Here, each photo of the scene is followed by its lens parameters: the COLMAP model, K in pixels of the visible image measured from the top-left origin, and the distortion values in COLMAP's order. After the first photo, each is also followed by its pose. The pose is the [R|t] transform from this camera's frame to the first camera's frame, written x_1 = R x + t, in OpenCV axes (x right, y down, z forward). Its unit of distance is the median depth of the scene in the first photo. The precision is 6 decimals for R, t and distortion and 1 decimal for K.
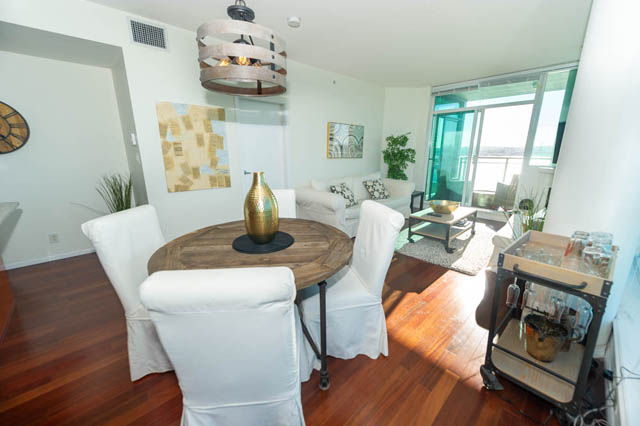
lens RADIAL K [[250.3, 0, 322.9], [0, 250.3, 211.8], [0, 0, 1]] dist [0.016839, -0.005165]
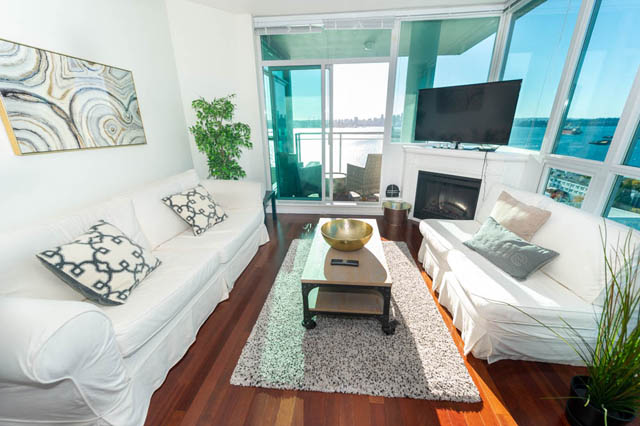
lens RADIAL K [[252.1, 0, 323.6], [0, 252.1, 211.5], [0, 0, 1]] dist [0.017406, -0.005754]
pose [[0.754557, -0.224760, 0.616544, 0.103013], [0.166571, 0.974346, 0.151338, -0.131732], [-0.634742, -0.011495, 0.772639, 0.512331]]
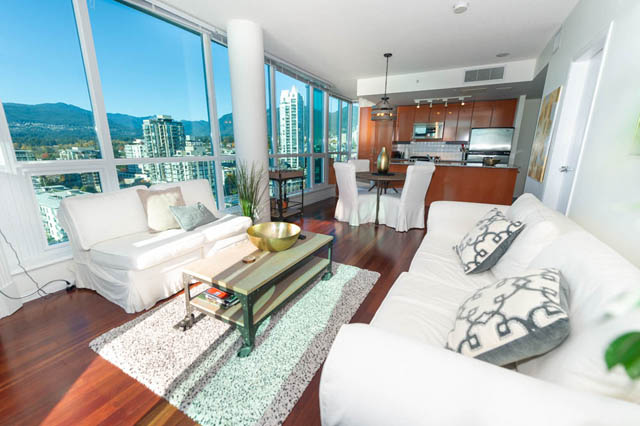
lens RADIAL K [[265.0, 0, 322.5], [0, 265.0, 212.0], [0, 0, 1]] dist [0.010018, -0.000333]
pose [[-0.949208, 0.063071, -0.308262, 0.457539], [-0.088755, 0.886251, 0.454624, -0.273152], [0.301871, 0.458892, -0.835639, 1.219802]]
